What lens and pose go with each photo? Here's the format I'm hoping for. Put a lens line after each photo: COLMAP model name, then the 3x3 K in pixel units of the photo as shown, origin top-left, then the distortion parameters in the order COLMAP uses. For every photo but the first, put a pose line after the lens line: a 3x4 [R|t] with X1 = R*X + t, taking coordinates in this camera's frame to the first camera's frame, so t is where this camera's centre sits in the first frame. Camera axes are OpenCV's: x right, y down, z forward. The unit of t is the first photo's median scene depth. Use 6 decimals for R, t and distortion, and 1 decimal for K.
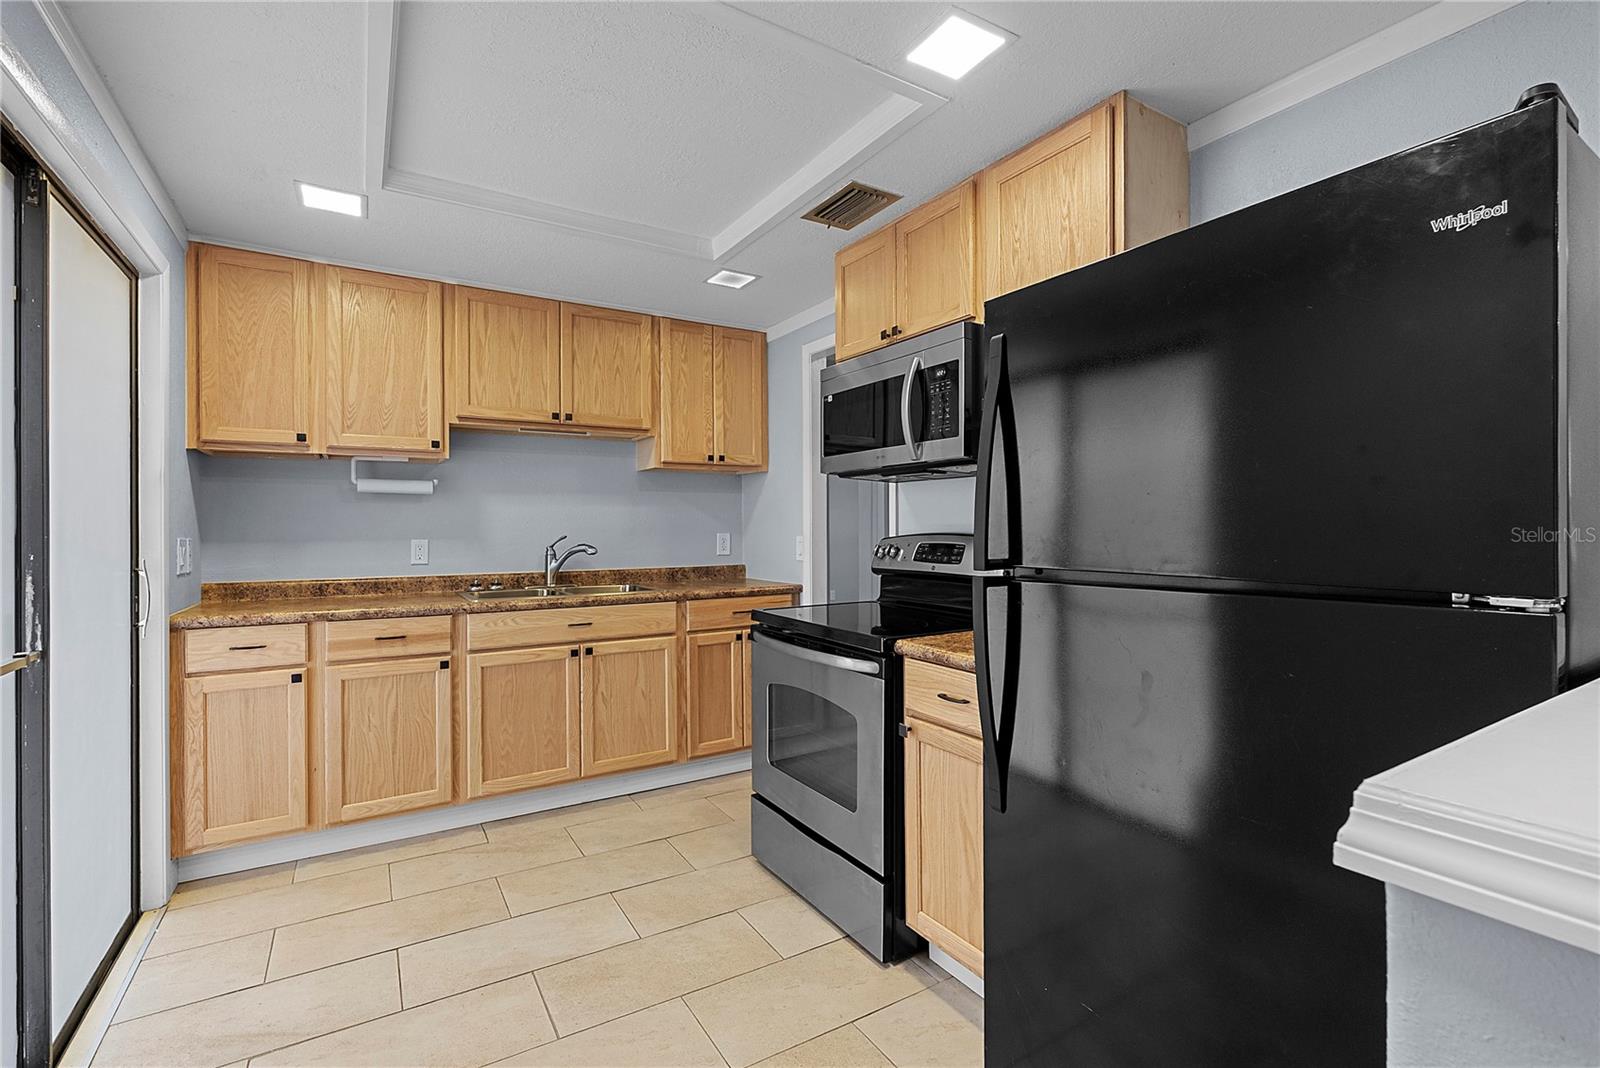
lens RADIAL K [[708.0, 0, 802.1], [0, 708.0, 529.2], [0, 0, 1]] dist [-0.007493, 0.001172]
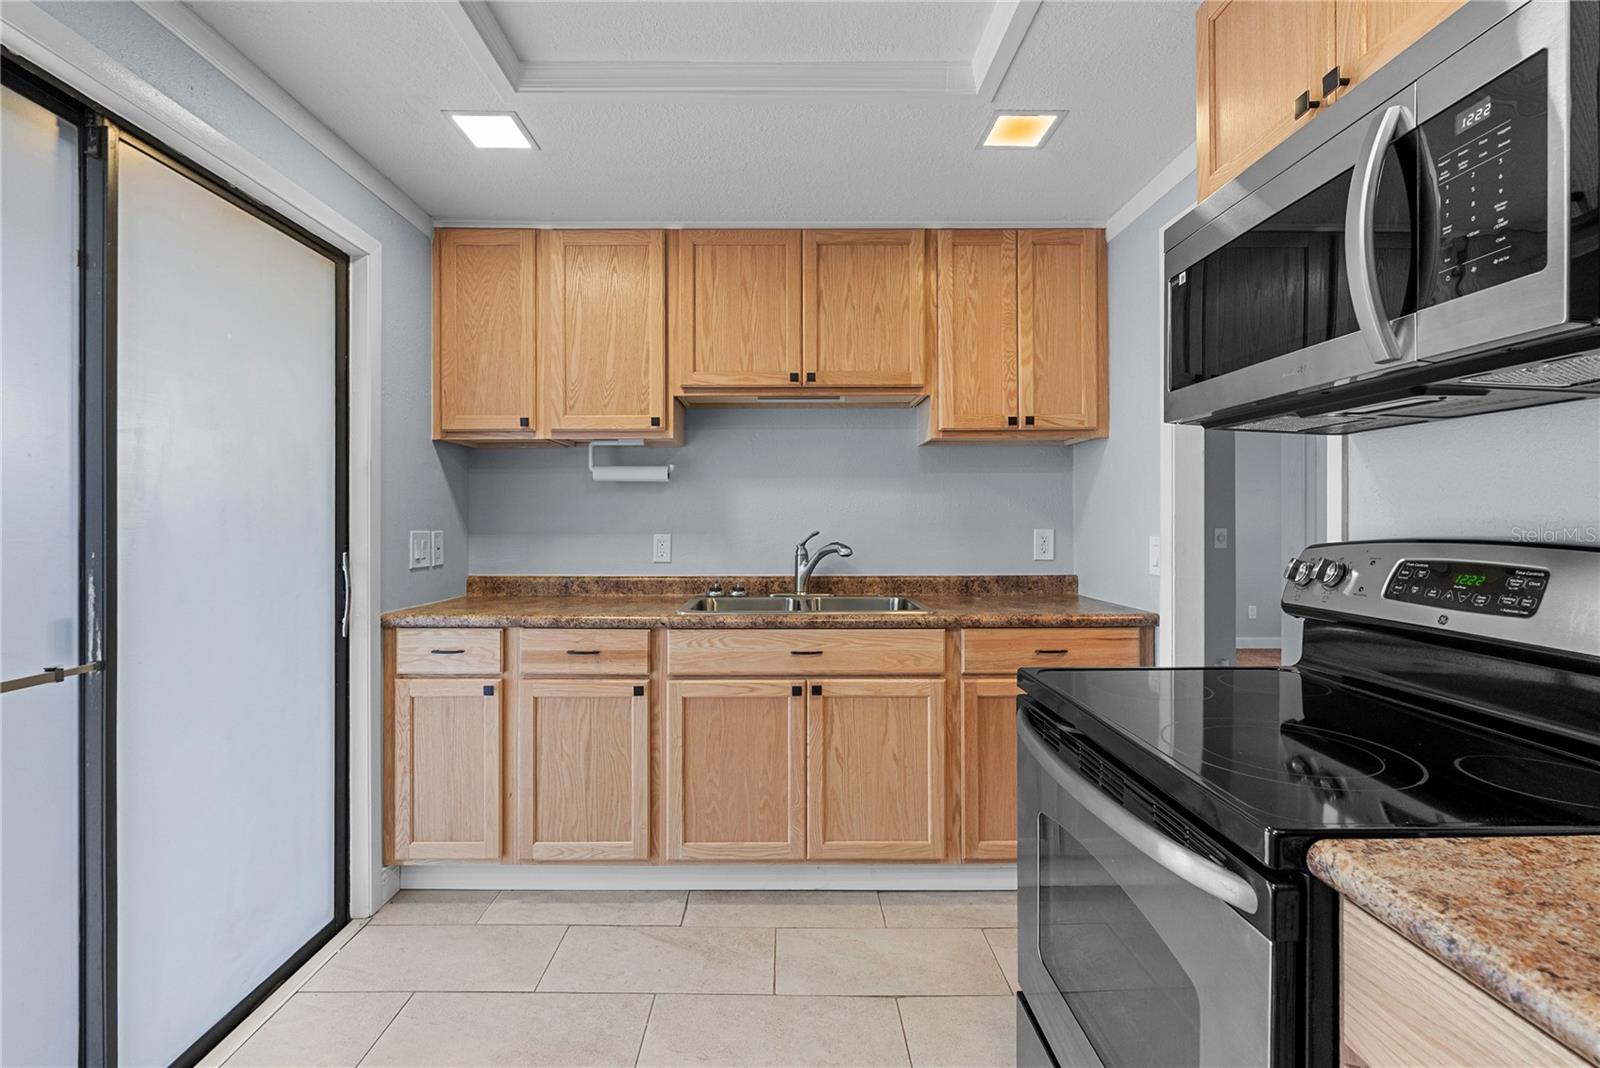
lens RADIAL K [[708.0, 0, 793.7], [0, 708.0, 520.2], [0, 0, 1]] dist [-0.007493, 0.001172]
pose [[0.852423, 0.003401, -0.522842, 0.066613], [-0.003618, 0.999993, 0.000607, -0.004413], [0.522841, 0.001374, 0.852429, 0.394792]]
